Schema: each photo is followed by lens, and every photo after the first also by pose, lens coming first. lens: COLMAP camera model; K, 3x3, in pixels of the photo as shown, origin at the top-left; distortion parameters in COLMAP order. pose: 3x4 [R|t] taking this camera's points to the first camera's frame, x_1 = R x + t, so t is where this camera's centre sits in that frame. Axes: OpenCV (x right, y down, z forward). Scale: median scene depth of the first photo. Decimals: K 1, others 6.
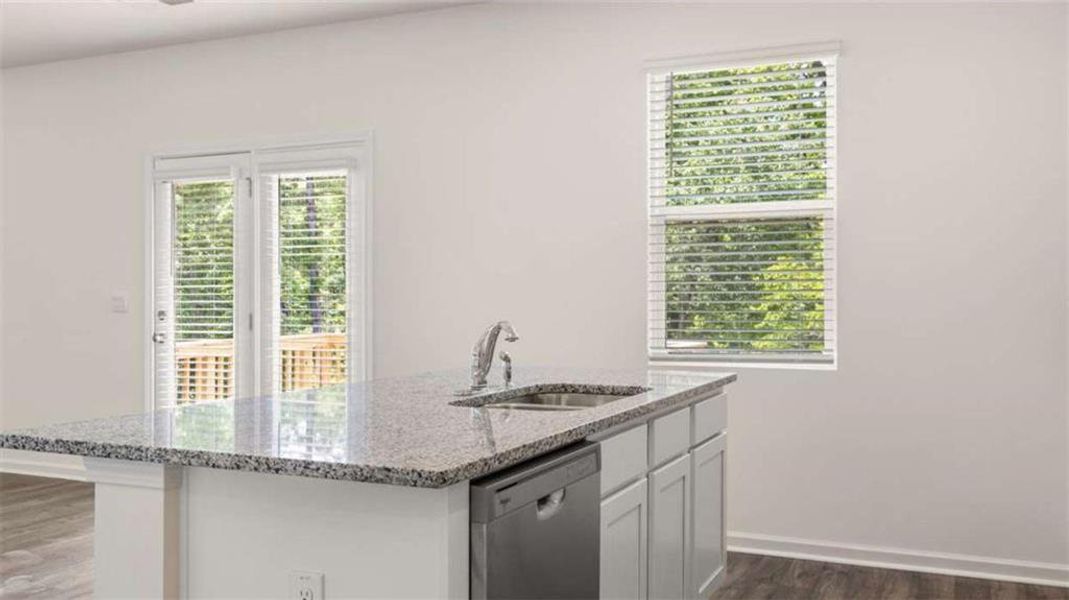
lens RADIAL K [[952.3, 0, 536.5], [0, 952.3, 300.3], [0, 0, 1]] dist [-0.007362, 0.004097]
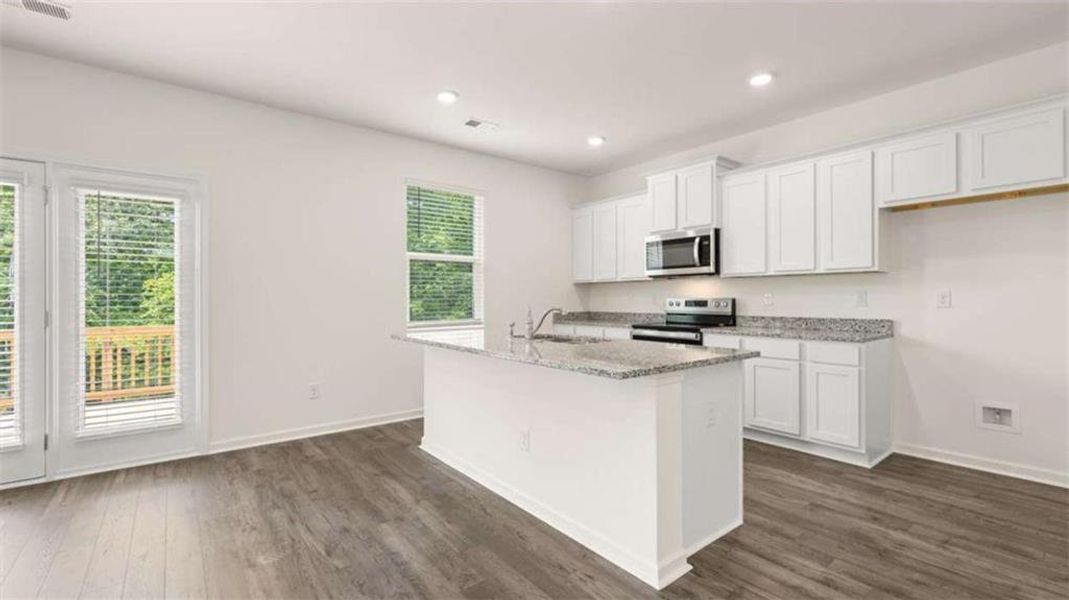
lens RADIAL K [[460.6, 0, 537.6], [0, 460.6, 298.3], [0, 0, 1]] dist [-0.002824, -0.000122]
pose [[0.469588, -0.003858, 0.882877, -0.929511], [0.003462, 0.999991, 0.002528, -0.002112], [-0.882879, 0.001869, 0.469597, 0.476969]]
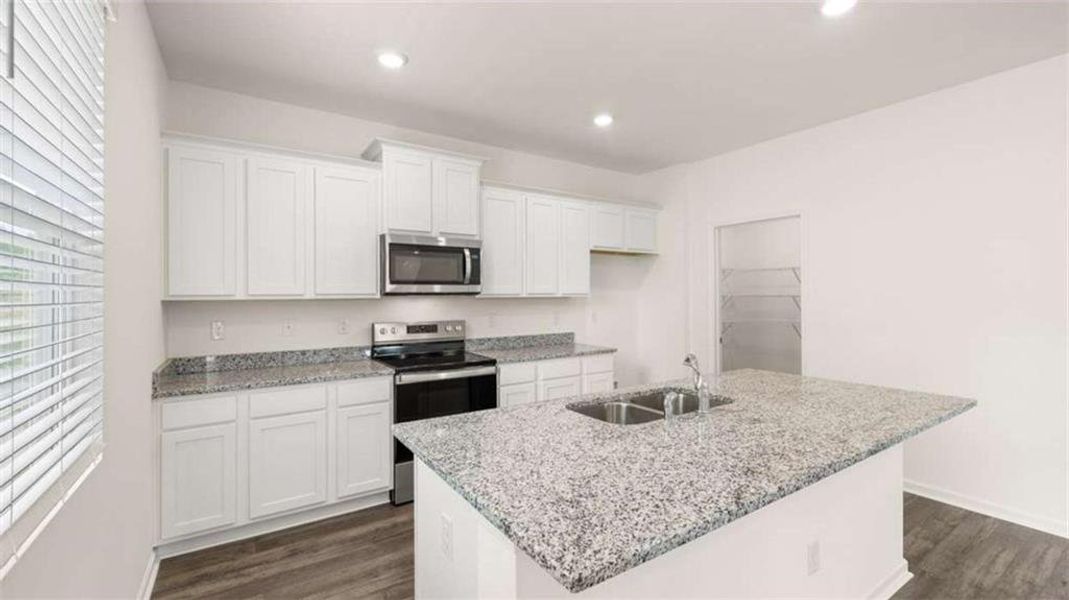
lens RADIAL K [[460.6, 0, 543.2], [0, 460.6, 296.0], [0, 0, 1]] dist [-0.002824, -0.000122]
pose [[-0.847779, 0.004080, 0.530334, -0.211920], [0.003441, 0.999992, -0.002192, -0.063491], [-0.530338, -0.000034, -0.847786, 1.621567]]
